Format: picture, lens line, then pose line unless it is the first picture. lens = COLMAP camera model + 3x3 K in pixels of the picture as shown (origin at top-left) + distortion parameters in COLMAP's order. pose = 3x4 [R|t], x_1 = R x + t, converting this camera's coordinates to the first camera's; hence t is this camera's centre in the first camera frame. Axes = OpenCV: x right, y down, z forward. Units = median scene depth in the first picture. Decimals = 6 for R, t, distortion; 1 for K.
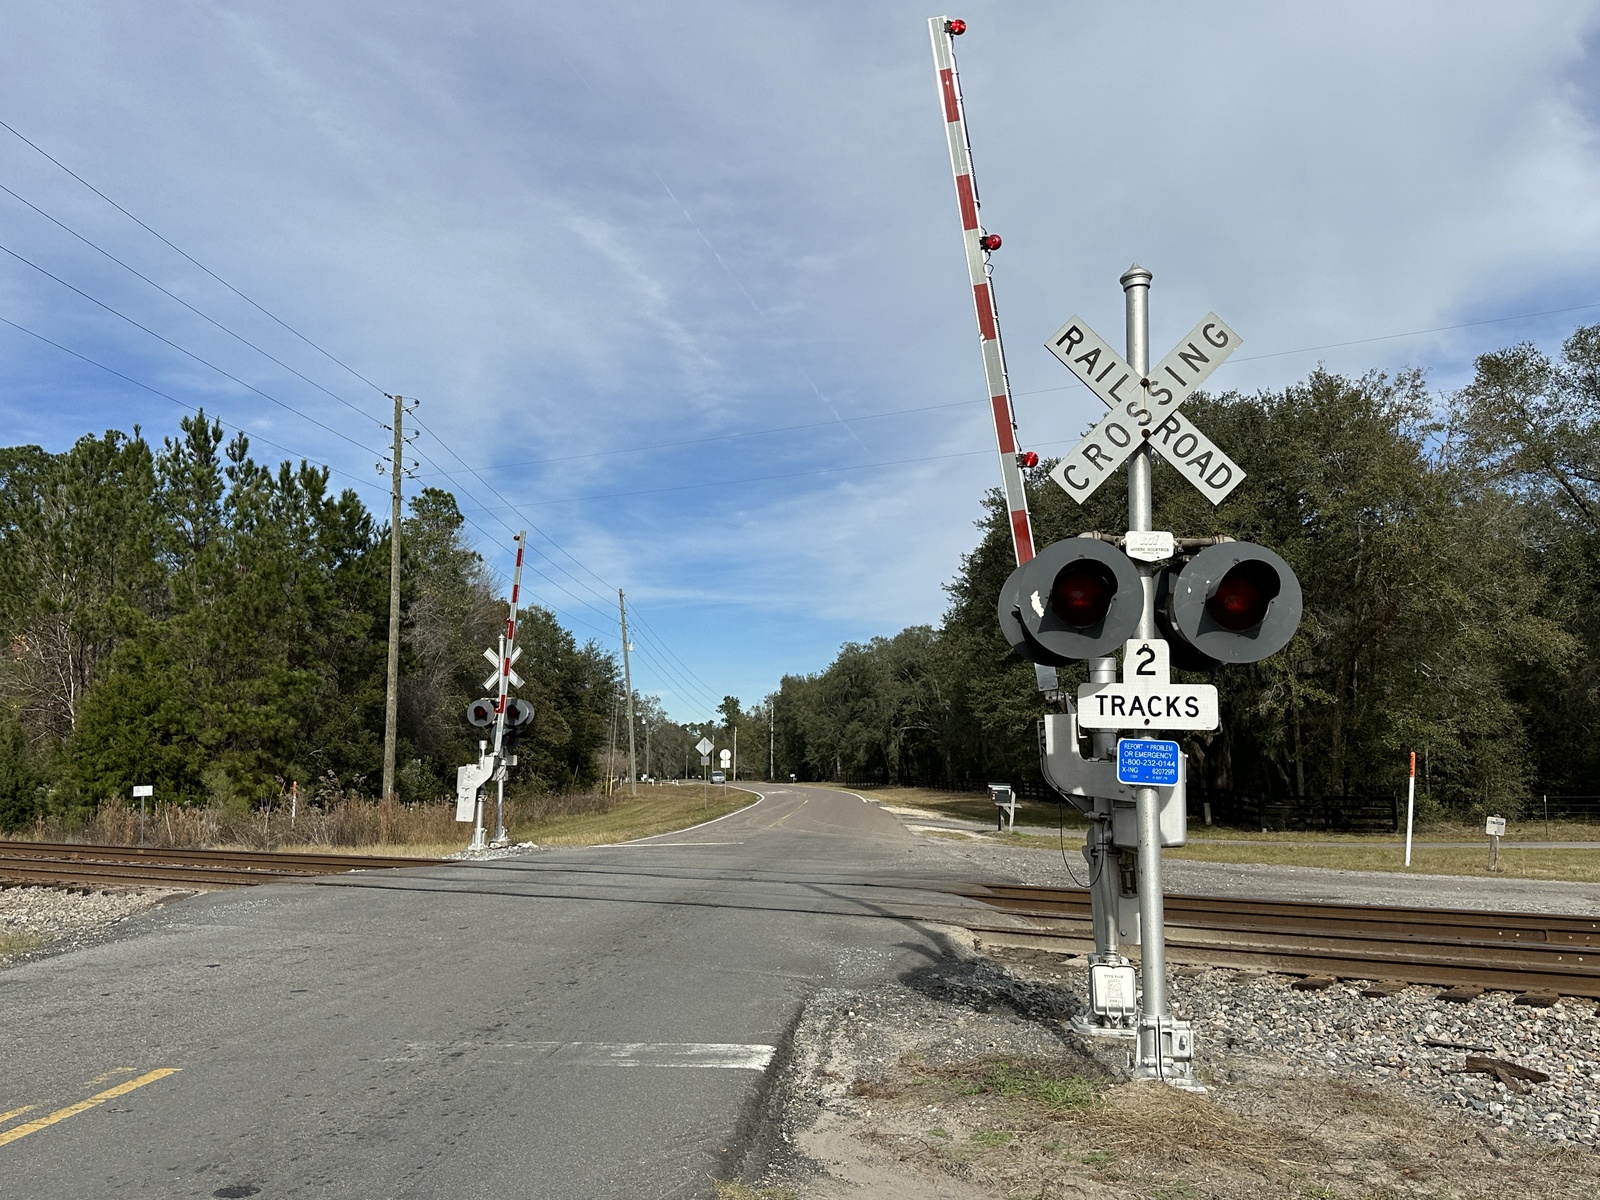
lens RADIAL K [[1390.6, 0, 809.5], [0, 1390.6, 583.2], [0, 0, 1]] dist [0.149741, -0.341280]
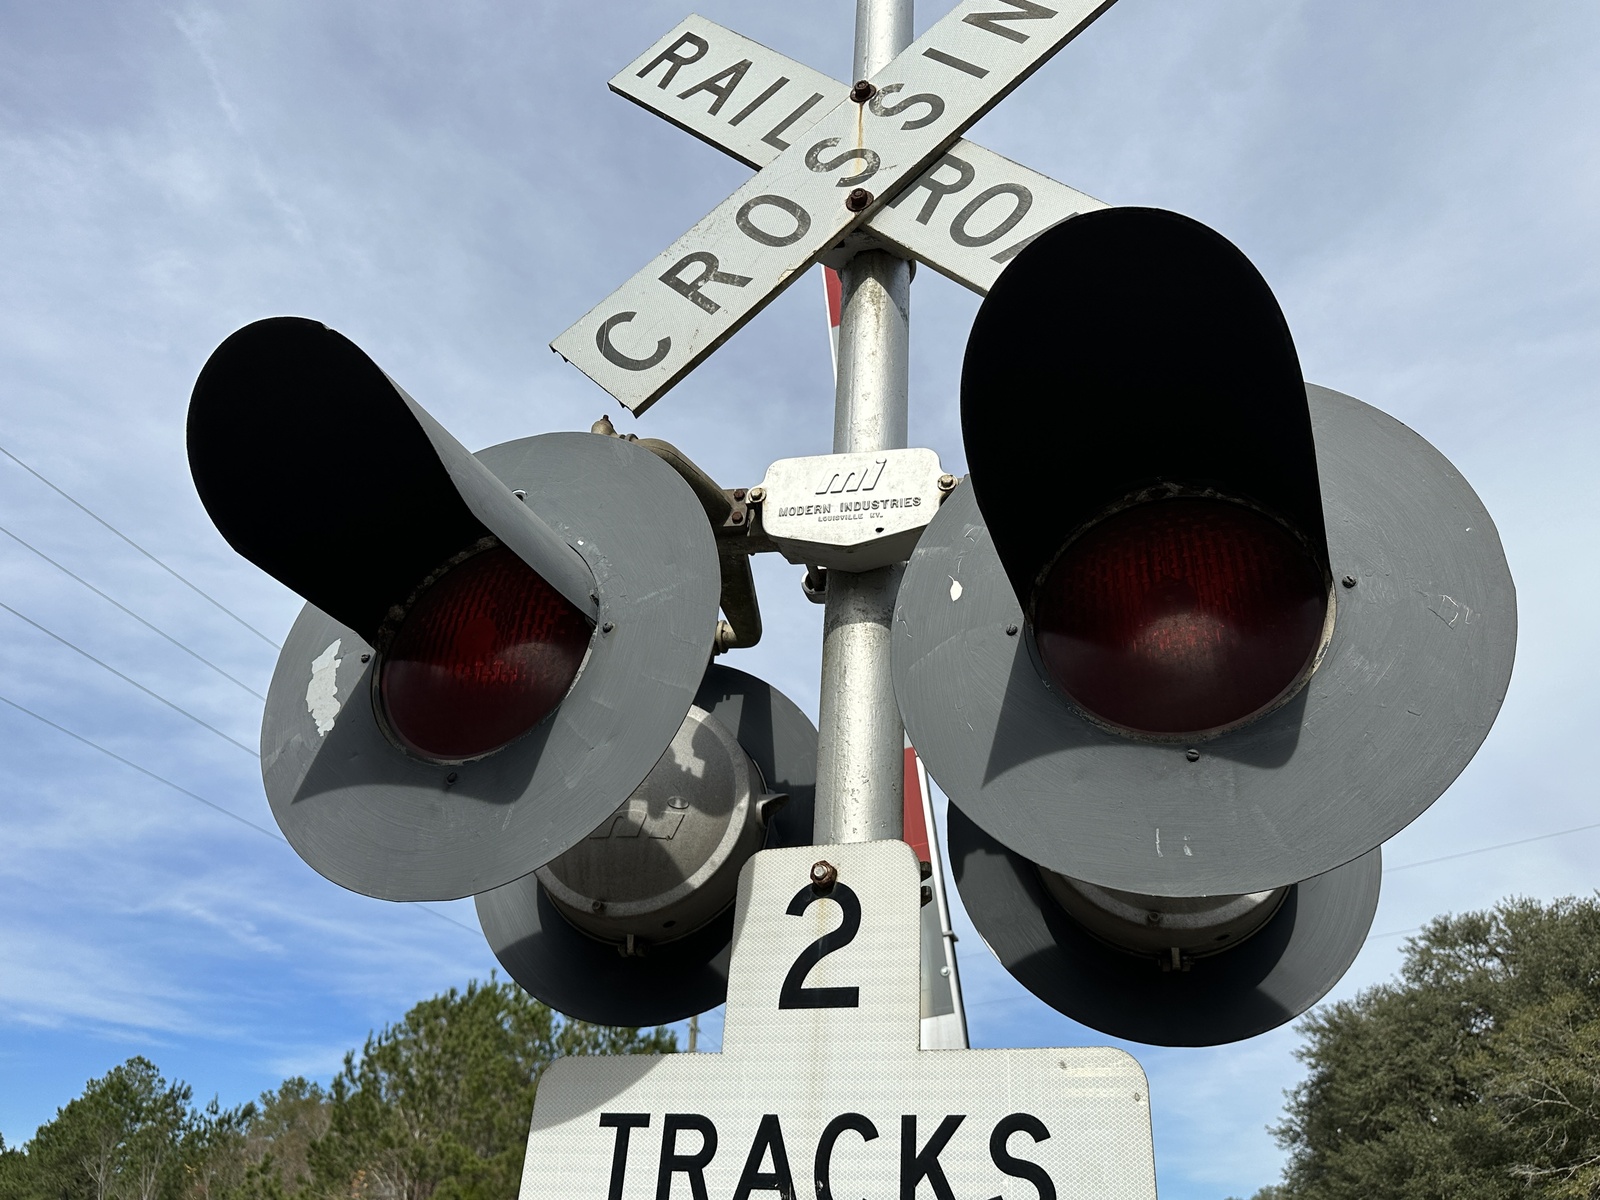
lens RADIAL K [[1218.3, 0, 782.1], [0, 1218.3, 575.9], [0, 0, 1]] dist [0.081209, -0.137183]
pose [[0.963380, -0.102198, -0.247902, 0.045264], [-0.009513, 0.910911, -0.412492, 0.013022], [0.267973, 0.399745, 0.876581, 0.126735]]
